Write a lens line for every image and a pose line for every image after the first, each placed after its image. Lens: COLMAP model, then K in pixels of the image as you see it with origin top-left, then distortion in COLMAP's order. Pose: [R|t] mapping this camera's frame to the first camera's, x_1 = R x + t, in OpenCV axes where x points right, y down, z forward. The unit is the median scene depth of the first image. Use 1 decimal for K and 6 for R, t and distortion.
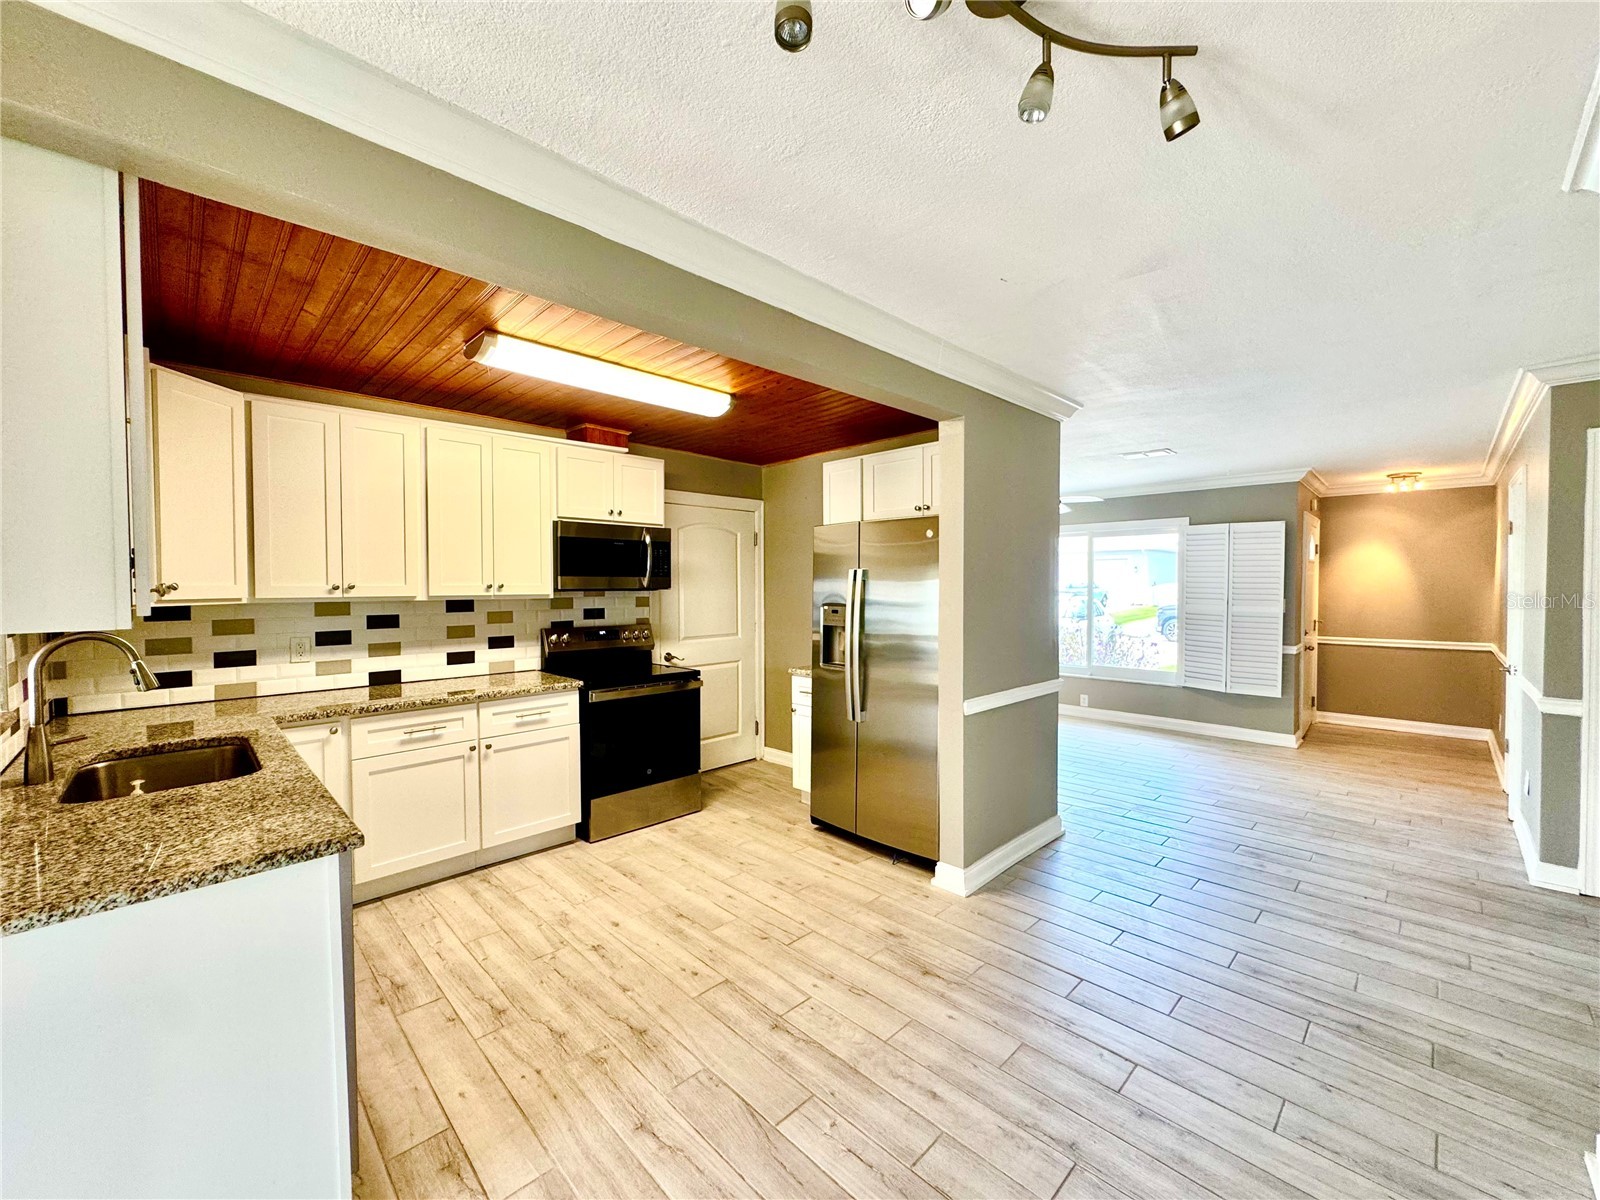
lens RADIAL K [[638.6, 0, 804.4], [0, 638.6, 610.9], [0, 0, 1]] dist [-0.008261, 0.001291]
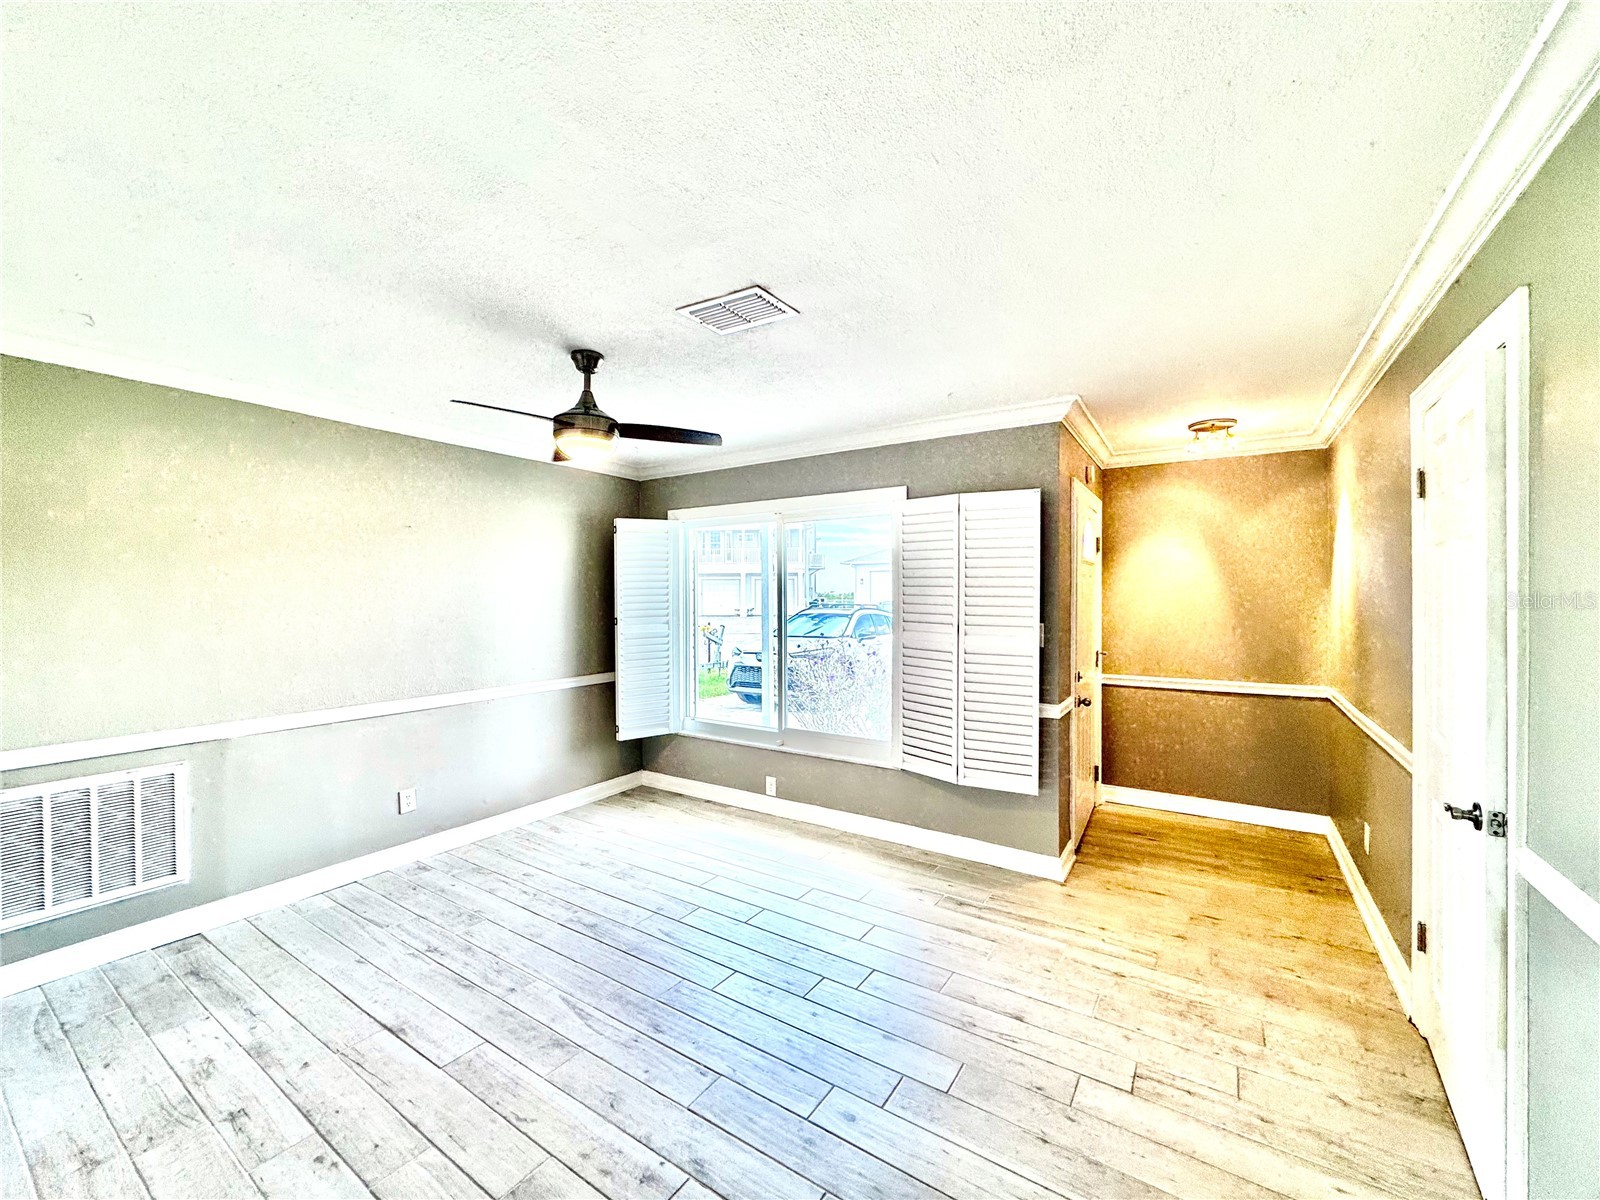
lens RADIAL K [[638.6, 0, 796.7], [0, 638.6, 596.2], [0, 0, 1]] dist [-0.008261, 0.001291]
pose [[0.979847, 0.001036, 0.199745, 0.784724], [0.004452, 0.999625, -0.027025, -0.054668], [-0.199698, 0.027370, 0.979475, 0.883646]]
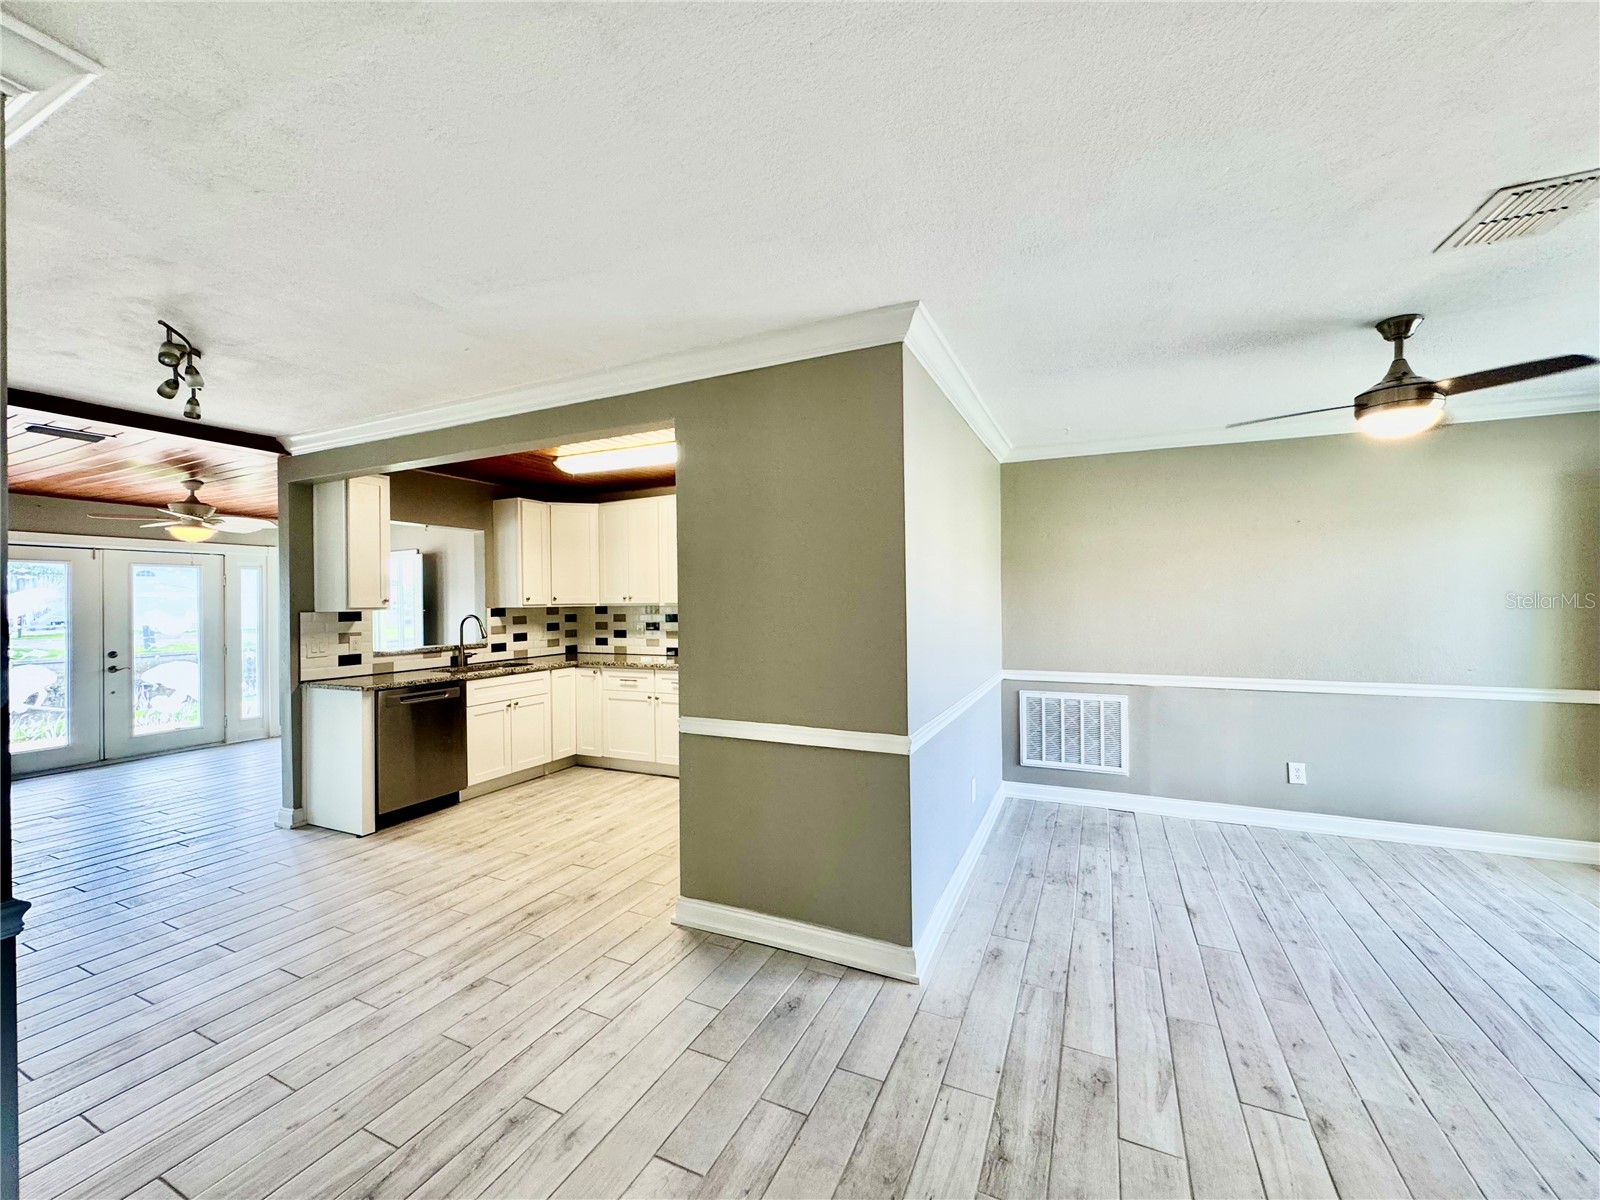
lens RADIAL K [[638.6, 0, 801.1], [0, 638.6, 597.7], [0, 0, 1]] dist [-0.008261, 0.001291]
pose [[0.345382, 0.002639, -0.938459, 1.170971], [-0.018035, 0.999830, -0.003825, -0.041798], [0.938289, 0.018246, 0.345370, 0.805624]]
